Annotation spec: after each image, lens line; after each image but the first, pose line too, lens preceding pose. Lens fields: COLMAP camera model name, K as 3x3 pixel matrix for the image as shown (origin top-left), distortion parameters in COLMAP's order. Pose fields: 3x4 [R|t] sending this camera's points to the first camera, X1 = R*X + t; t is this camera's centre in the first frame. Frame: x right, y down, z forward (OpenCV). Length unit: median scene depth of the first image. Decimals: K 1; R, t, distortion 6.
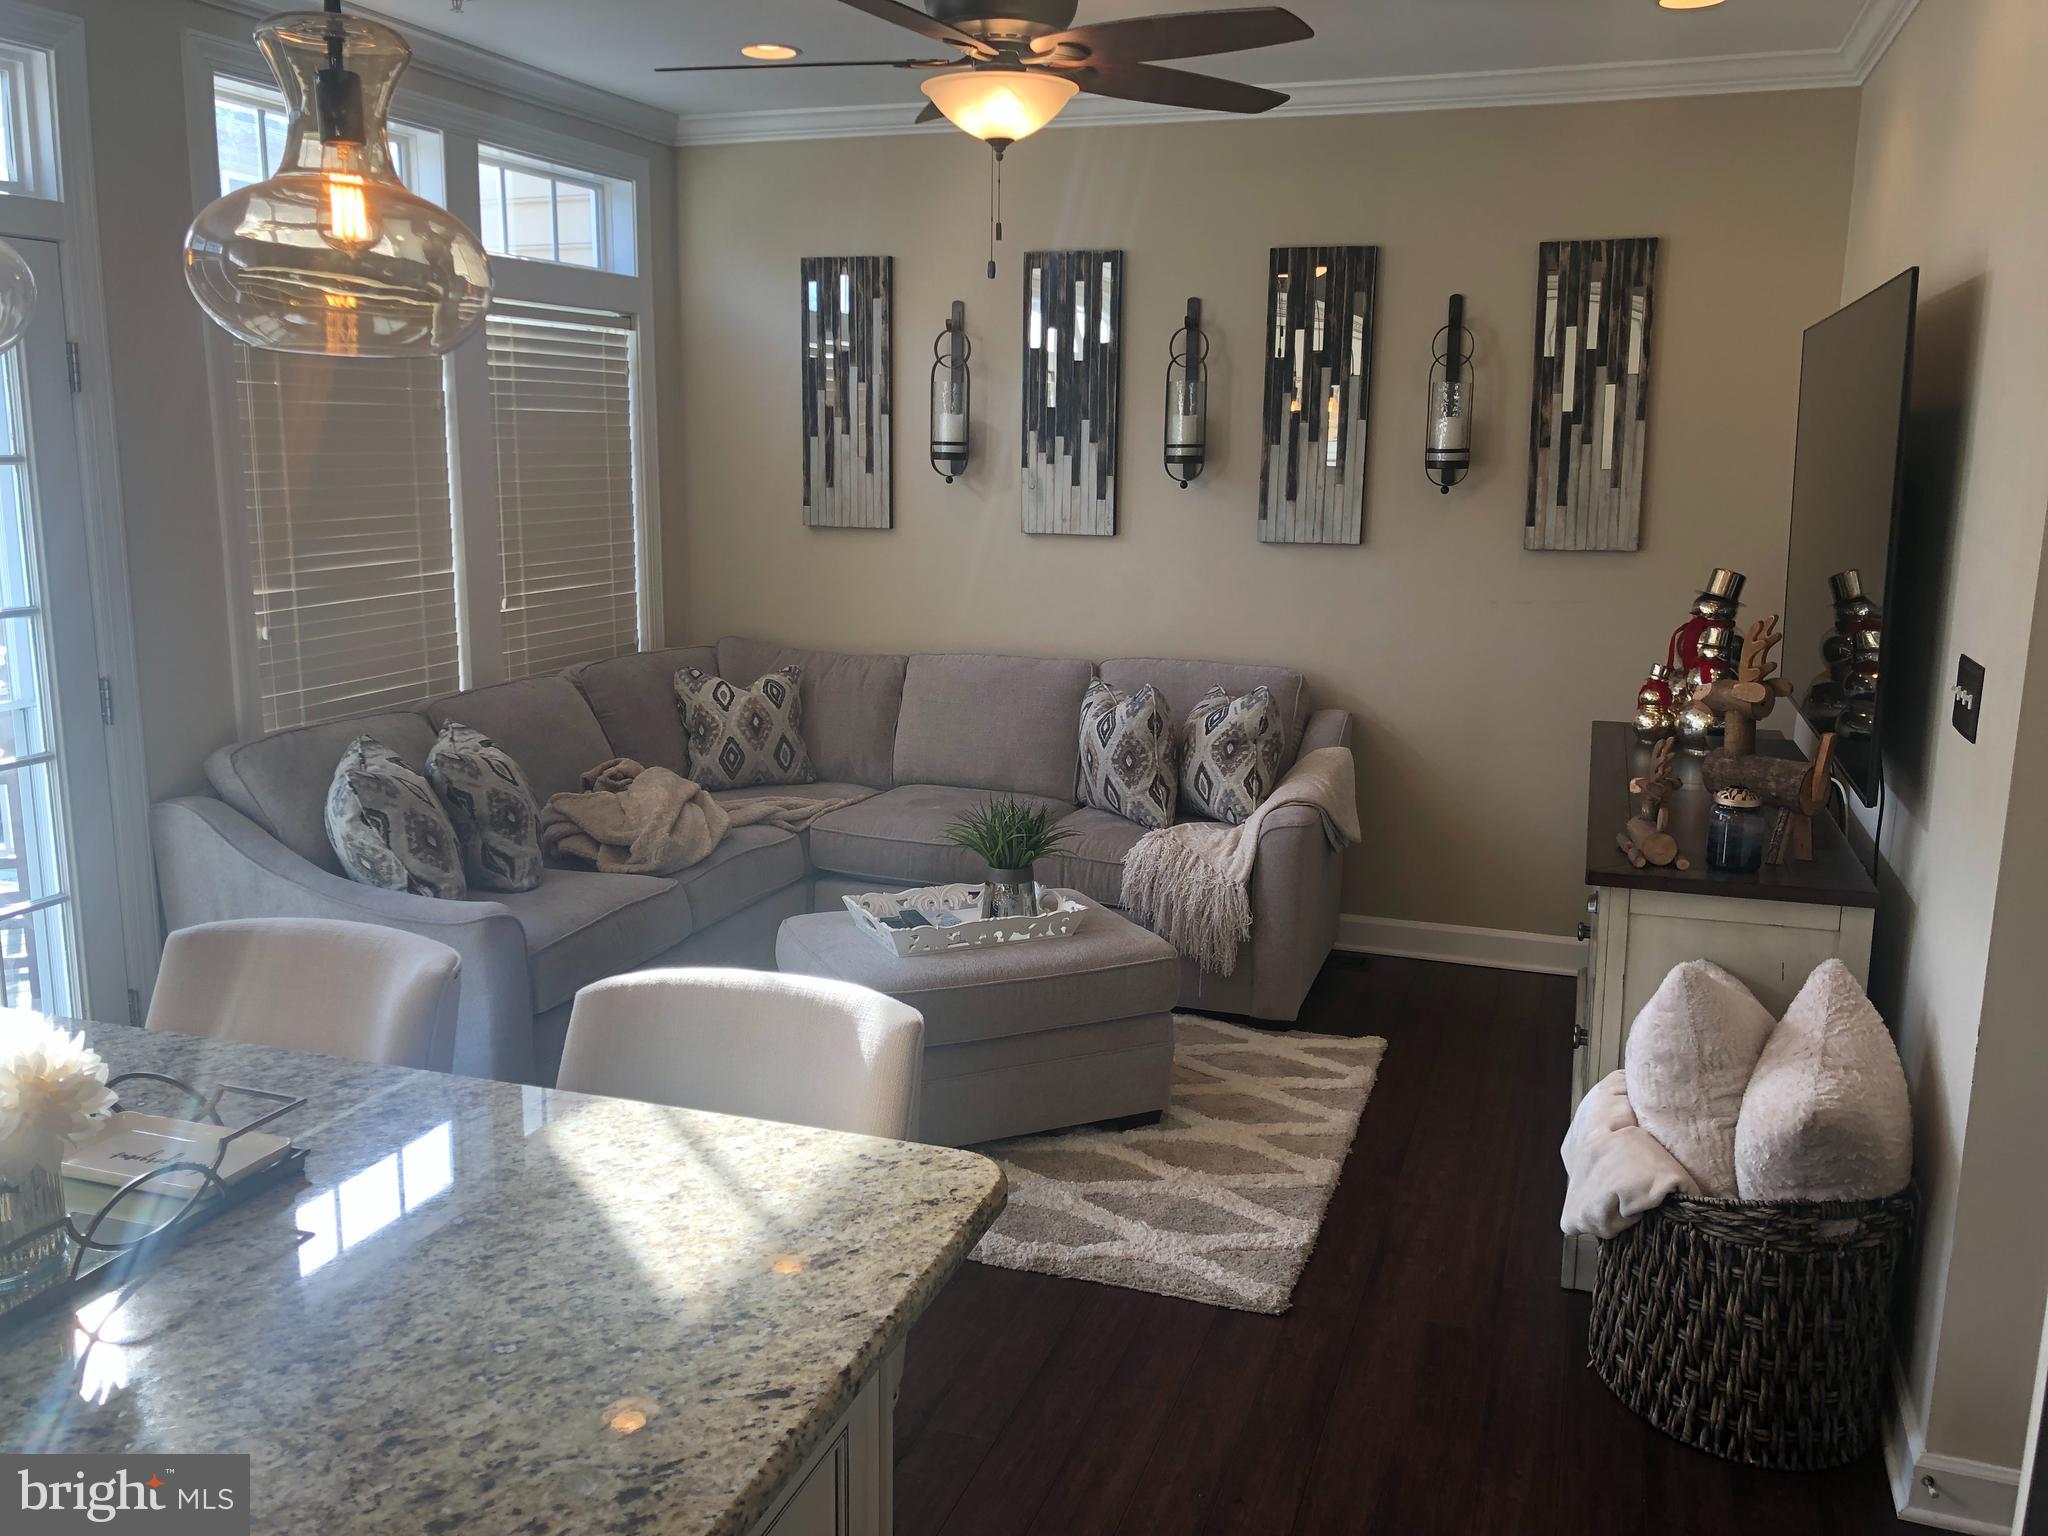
lens RADIAL K [[1696.2, 0, 1020.2], [0, 1696.2, 756.1], [0, 0, 1]] dist [0.041504, -0.011523]
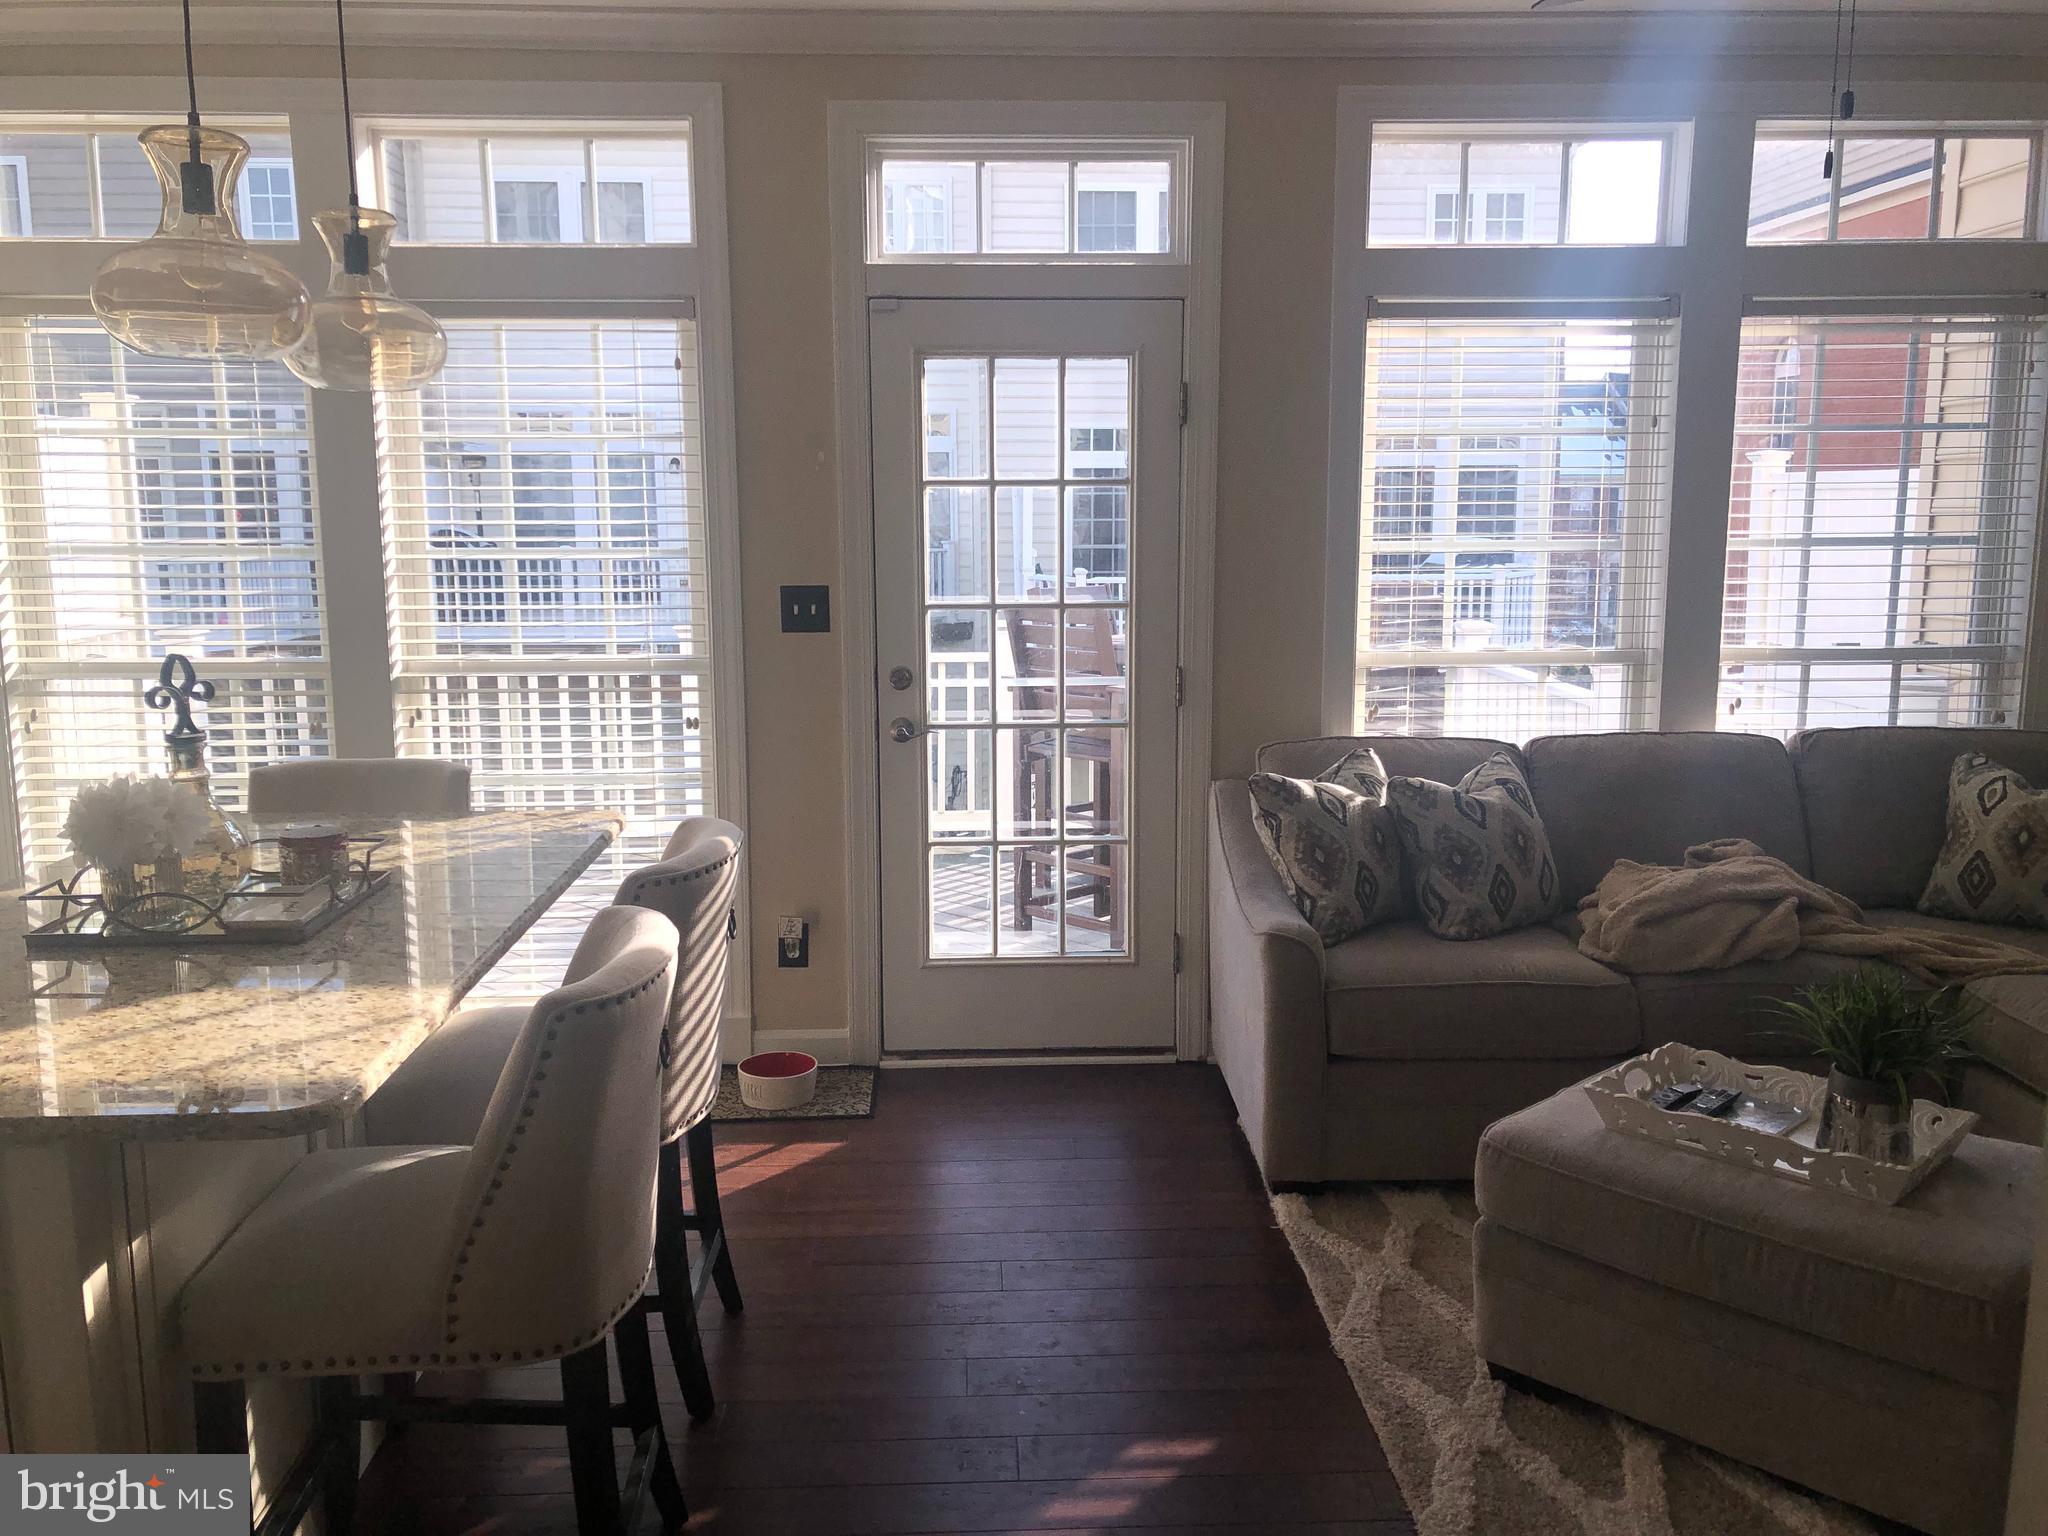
lens RADIAL K [[1657.9, 0, 1024.0], [0, 1657.9, 768.0], [0, 0, 1]] dist [-0.076519, 0.180784]
pose [[0.365721, 0.132596, -0.921231, 0.459316], [-0.166828, 0.983108, 0.075273, -0.042987], [0.915651, 0.126159, 0.381664, 0.473672]]
